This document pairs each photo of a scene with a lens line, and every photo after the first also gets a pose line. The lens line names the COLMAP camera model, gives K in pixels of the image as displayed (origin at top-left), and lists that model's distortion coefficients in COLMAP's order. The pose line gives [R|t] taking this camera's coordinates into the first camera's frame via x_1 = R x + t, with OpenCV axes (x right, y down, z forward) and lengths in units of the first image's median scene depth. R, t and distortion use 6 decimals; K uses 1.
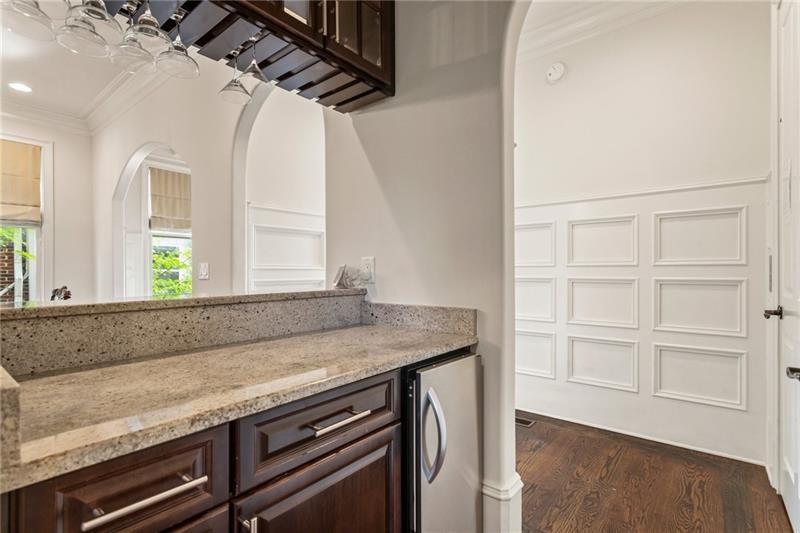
lens RADIAL K [[384.6, 0, 400.3], [0, 384.6, 270.7], [0, 0, 1]] dist [0.000614, -0.000499]
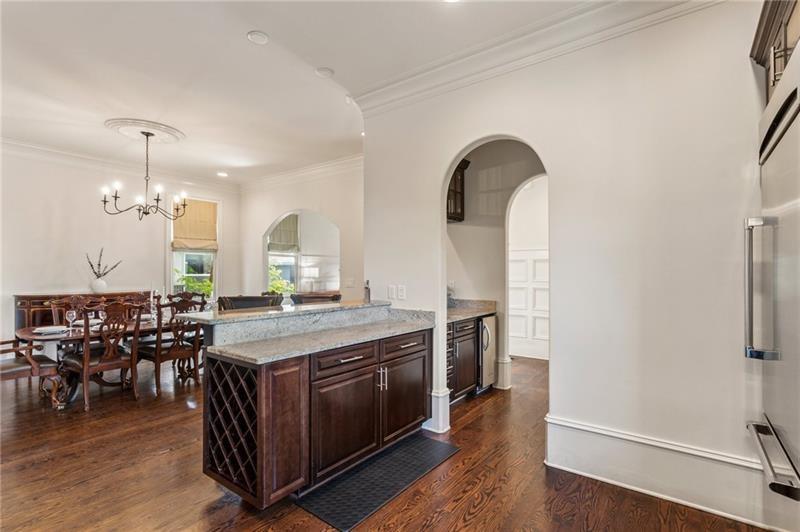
lens RADIAL K [[381.5, 0, 398.7], [0, 381.5, 263.7], [0, 0, 1]] dist [0.000629, 0.000103]
pose [[0.999704, 0.004459, 0.023928, -0.328849], [-0.004095, 0.999876, -0.015227, -0.073622], [-0.023993, 0.015125, 0.999598, -1.017206]]
